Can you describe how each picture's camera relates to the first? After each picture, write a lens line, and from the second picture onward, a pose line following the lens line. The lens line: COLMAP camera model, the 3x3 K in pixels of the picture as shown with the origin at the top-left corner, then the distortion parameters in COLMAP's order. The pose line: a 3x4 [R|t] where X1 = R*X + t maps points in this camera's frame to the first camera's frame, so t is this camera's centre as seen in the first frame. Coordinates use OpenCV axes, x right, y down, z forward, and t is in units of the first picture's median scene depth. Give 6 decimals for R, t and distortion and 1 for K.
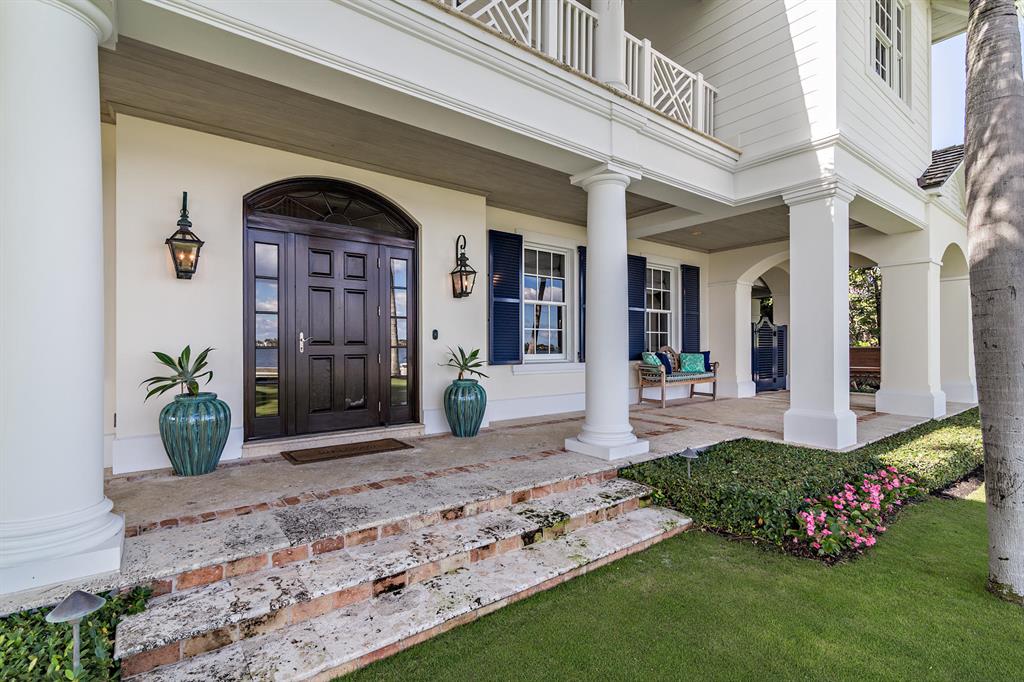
lens RADIAL K [[469.5, 0, 506.1], [0, 469.5, 348.6], [0, 0, 1]] dist [0.001751, -0.000455]
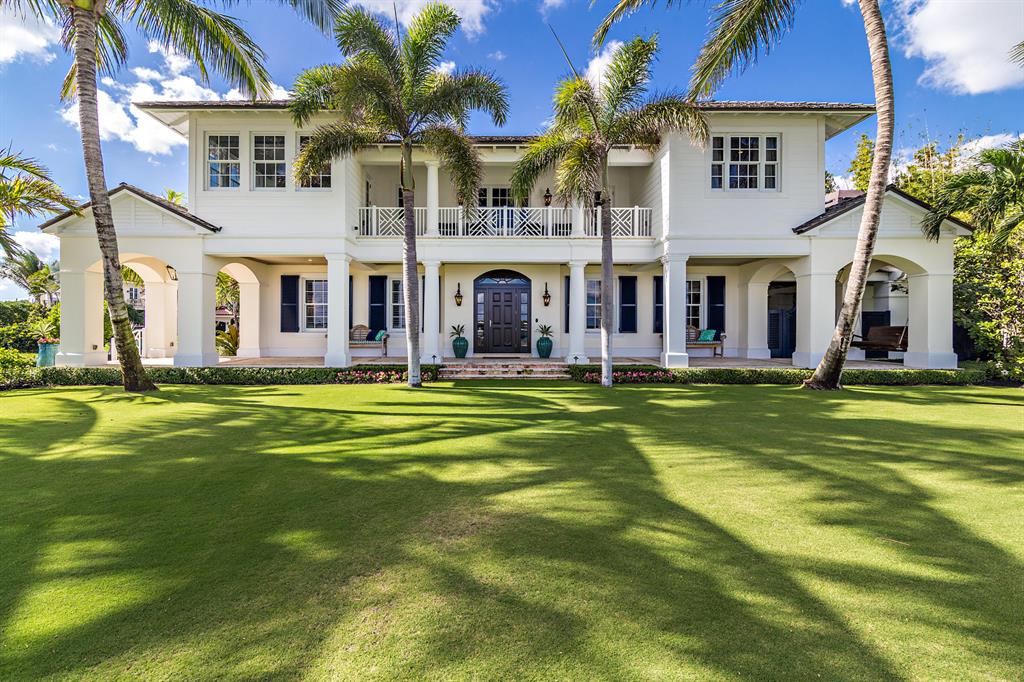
lens RADIAL K [[469.5, 0, 501.8], [0, 469.5, 330.2], [0, 0, 1]] dist [0.001751, -0.000455]
pose [[0.798350, 0.009007, -0.602127, 1.329605], [-0.005563, 0.999956, 0.007583, 0.007062], [0.602168, -0.002704, 0.798365, -1.283179]]
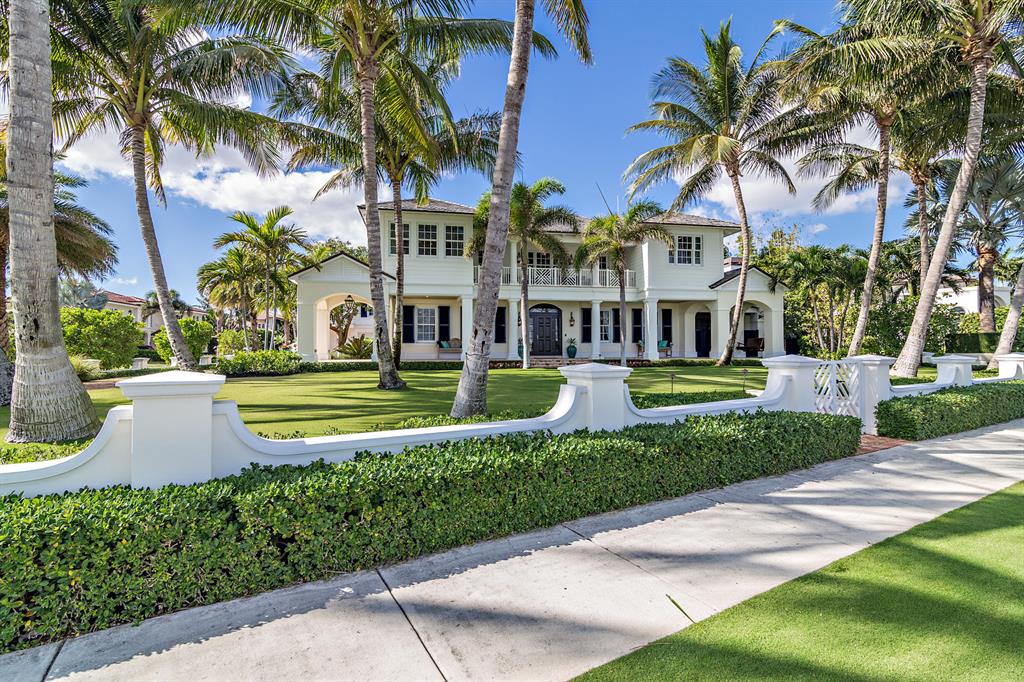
lens RADIAL K [[469.5, 0, 519.9], [0, 469.5, 343.1], [0, 0, 1]] dist [0.001751, -0.000455]
pose [[0.897711, -0.007508, -0.440520, 1.414582], [0.000492, 0.999871, -0.016038, 0.116382], [0.440584, 0.014181, 0.897600, -3.156729]]
